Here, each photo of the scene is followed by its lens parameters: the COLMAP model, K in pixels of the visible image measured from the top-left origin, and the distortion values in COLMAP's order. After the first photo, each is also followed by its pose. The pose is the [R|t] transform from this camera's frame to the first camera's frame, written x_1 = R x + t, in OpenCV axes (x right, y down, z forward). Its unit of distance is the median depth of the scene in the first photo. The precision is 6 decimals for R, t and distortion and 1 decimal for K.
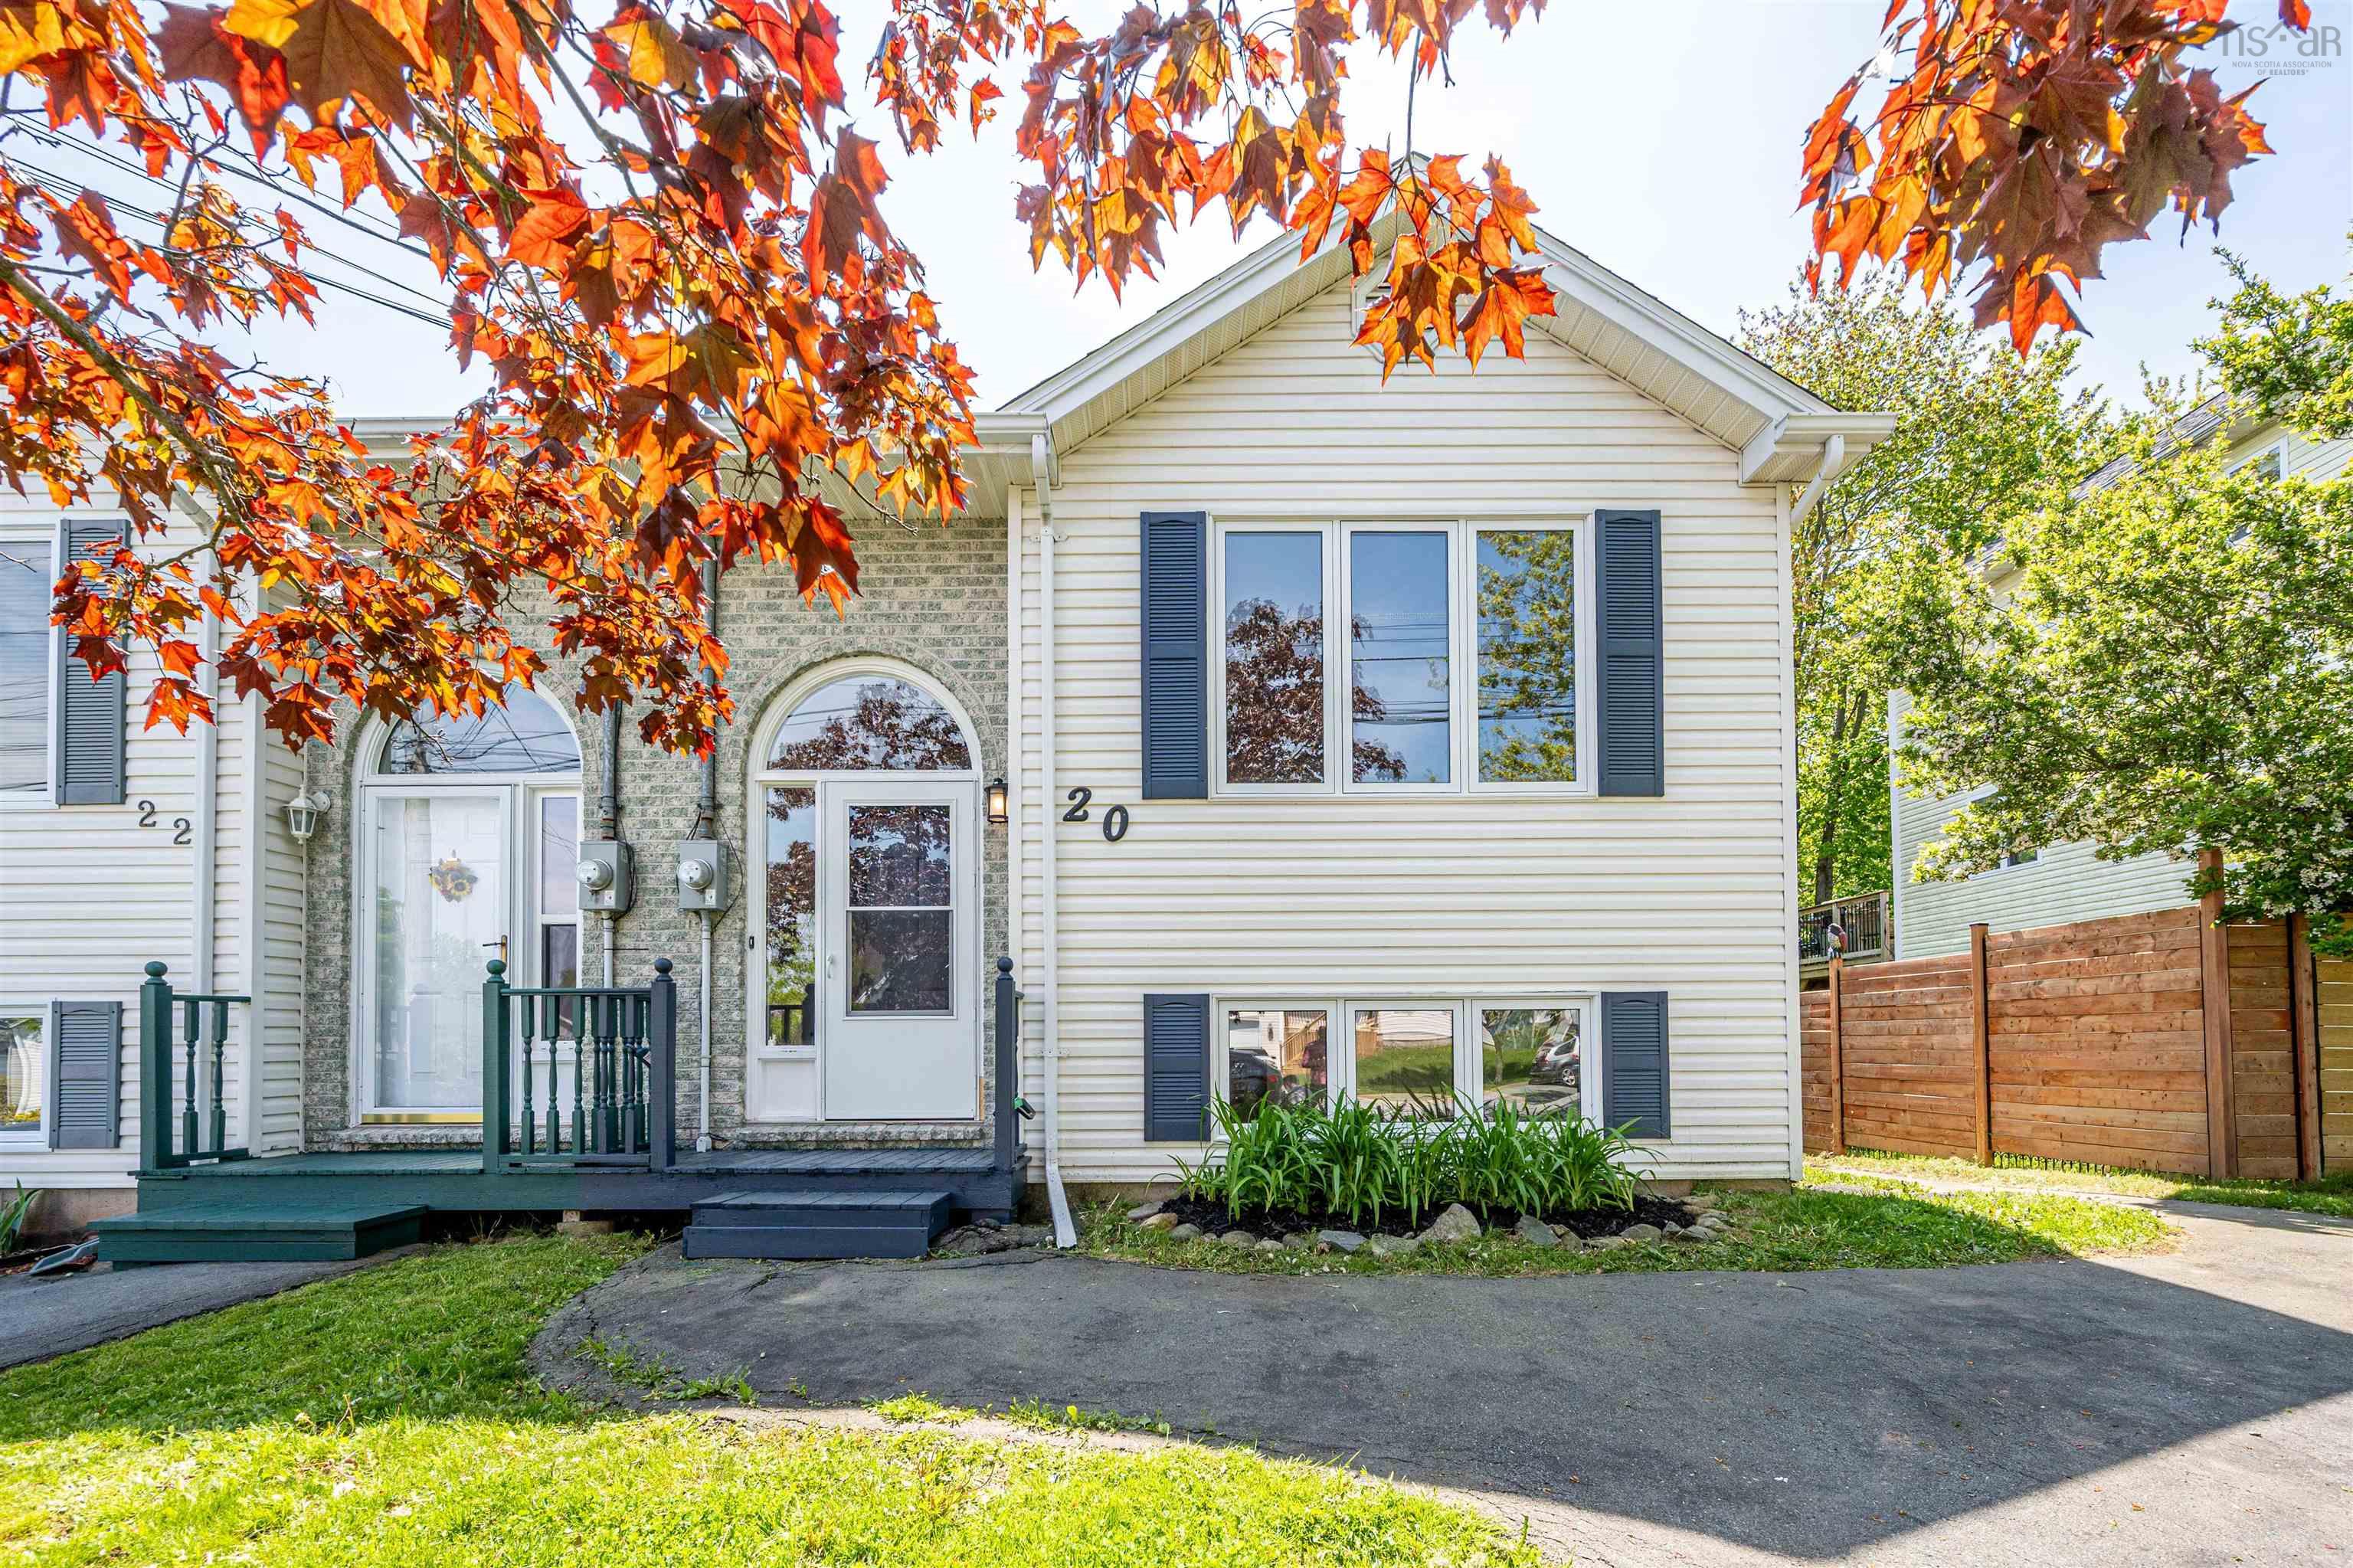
lens RADIAL K [[935.2, 0, 1194.2], [0, 935.2, 789.5], [0, 0, 1]] dist [-0.001445, -0.000165]
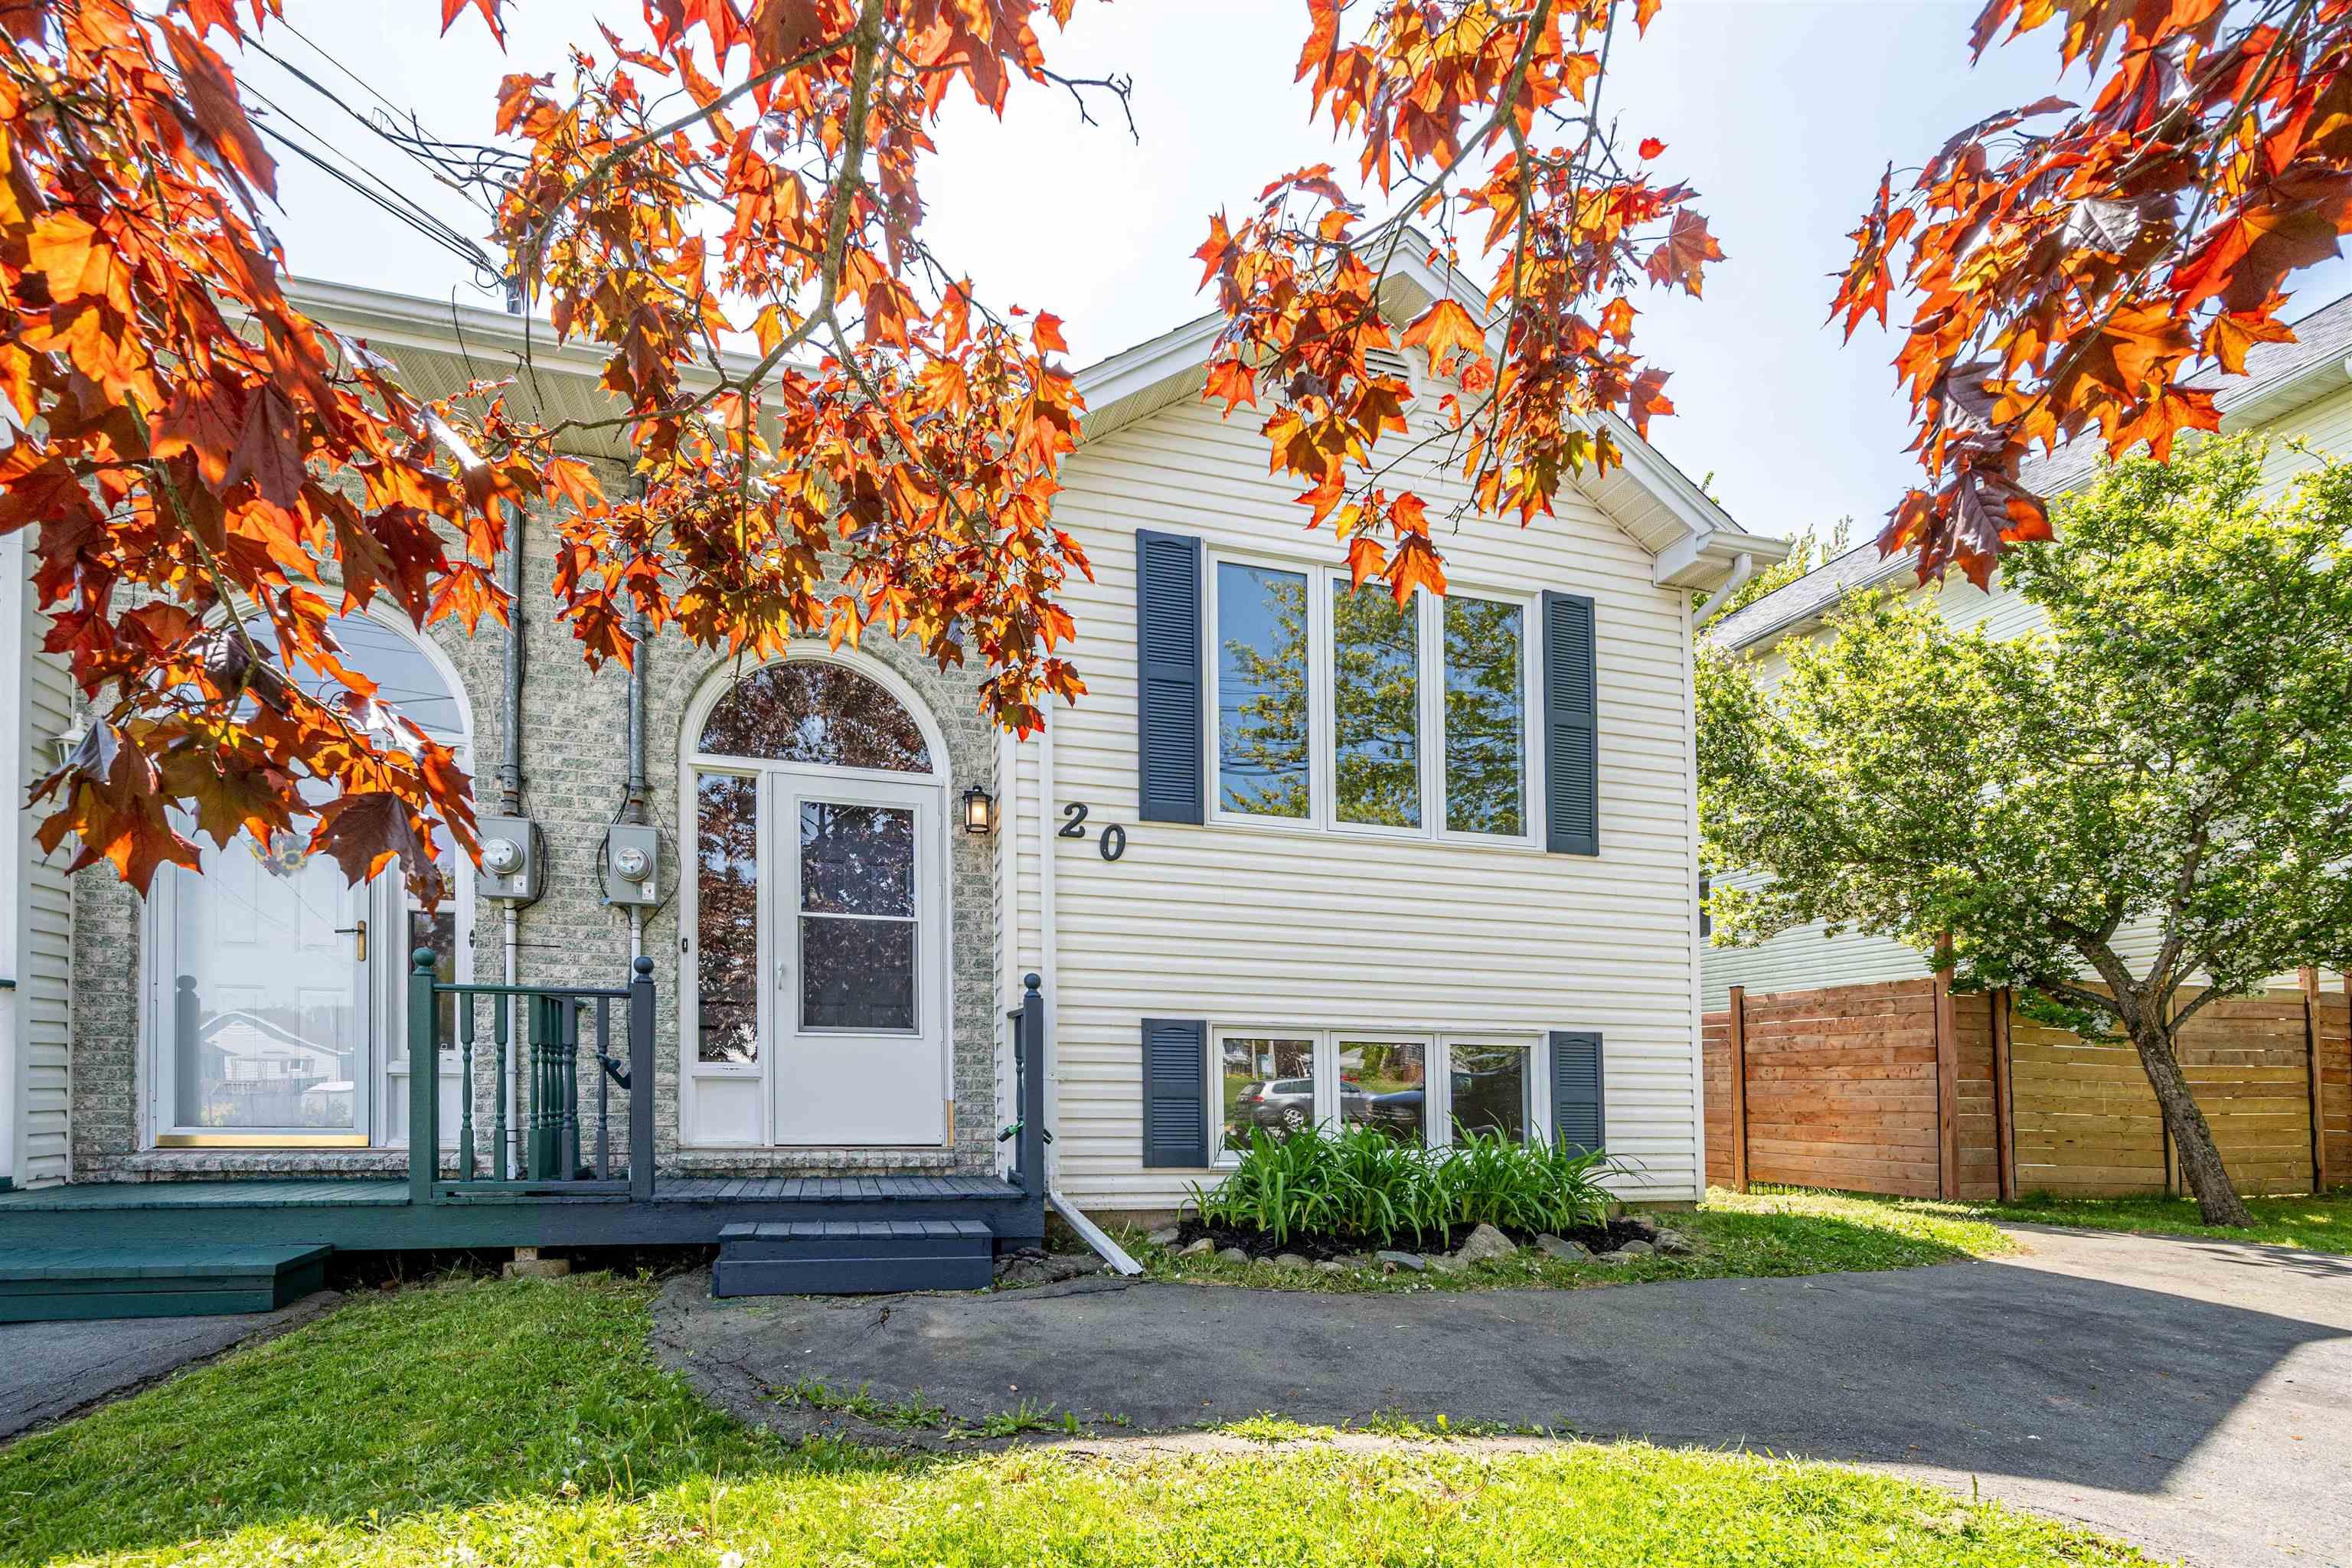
lens RADIAL K [[943.2, 0, 1163.8], [0, 943.2, 822.0], [0, 0, 1]] dist [-0.001732, 0.000097]
pose [[0.971192, 0.081722, 0.223847, -0.258503], [-0.081184, 0.996631, -0.011623, 0.022181], [-0.224043, -0.006885, 0.974555, 0.030628]]
